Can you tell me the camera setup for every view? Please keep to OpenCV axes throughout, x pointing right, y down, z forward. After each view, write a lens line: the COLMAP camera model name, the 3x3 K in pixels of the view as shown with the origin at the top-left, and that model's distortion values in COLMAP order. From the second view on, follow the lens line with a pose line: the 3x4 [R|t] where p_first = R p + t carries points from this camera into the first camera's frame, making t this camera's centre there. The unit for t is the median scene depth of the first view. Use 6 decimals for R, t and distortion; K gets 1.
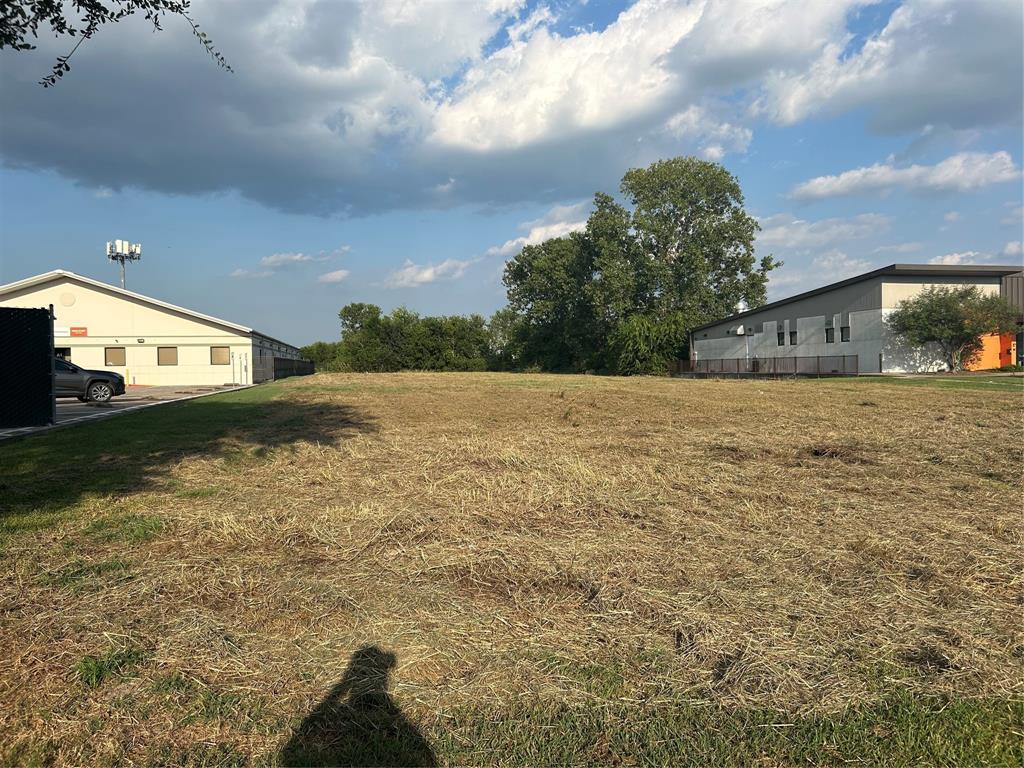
lens RADIAL K [[775.4, 0, 519.0], [0, 775.4, 387.0], [0, 0, 1]] dist [0.069335, -0.079940]
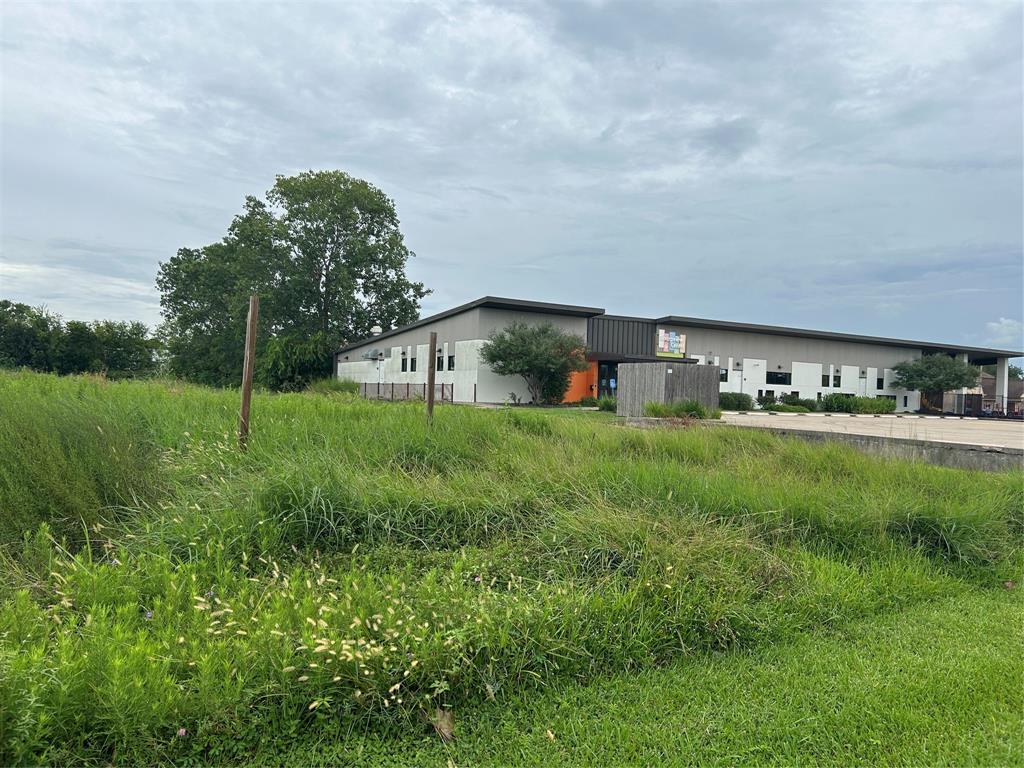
lens RADIAL K [[775.4, 0, 519.0], [0, 775.4, 387.0], [0, 0, 1]] dist [0.069335, -0.079940]
pose [[0.945690, 0.046425, 0.321737, 0.194298], [-0.036395, 0.998648, -0.037123, -0.003801], [-0.323025, 0.023397, 0.946101, 0.041890]]
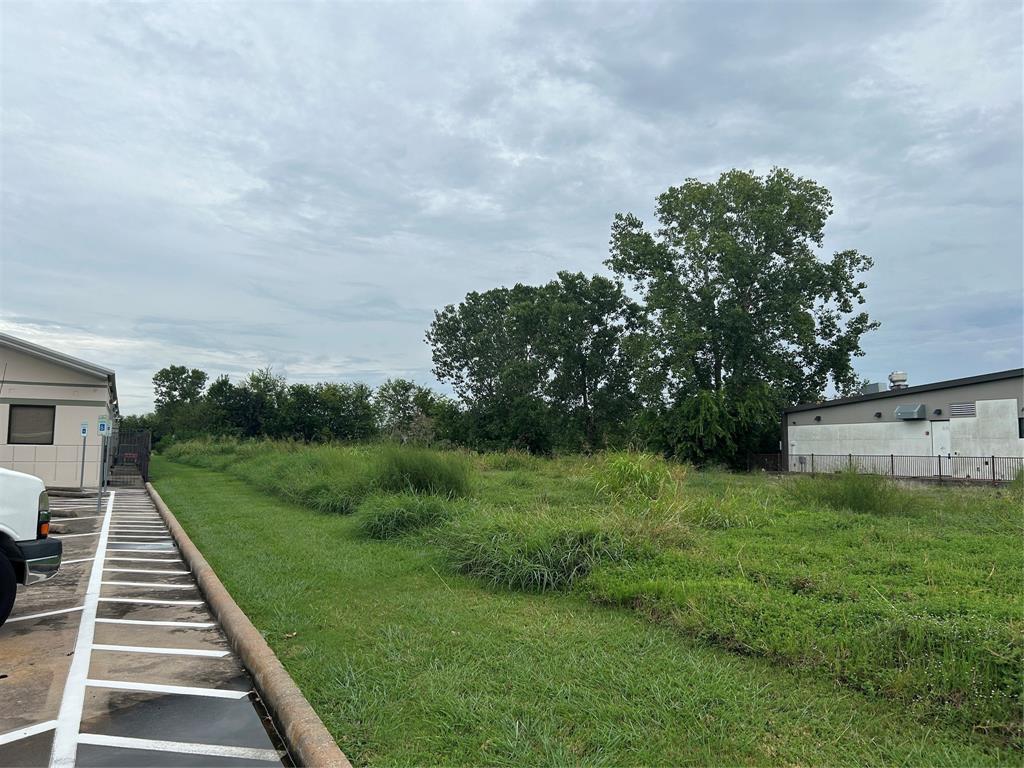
lens RADIAL K [[764.2, 0, 496.1], [0, 764.2, 370.9], [0, 0, 1]] dist [0.025137, -0.002750]
pose [[0.971926, 0.049205, 0.230084, -0.273086], [-0.019518, 0.991379, -0.129567, -0.022265], [-0.234475, 0.121439, 0.964507, 0.606654]]
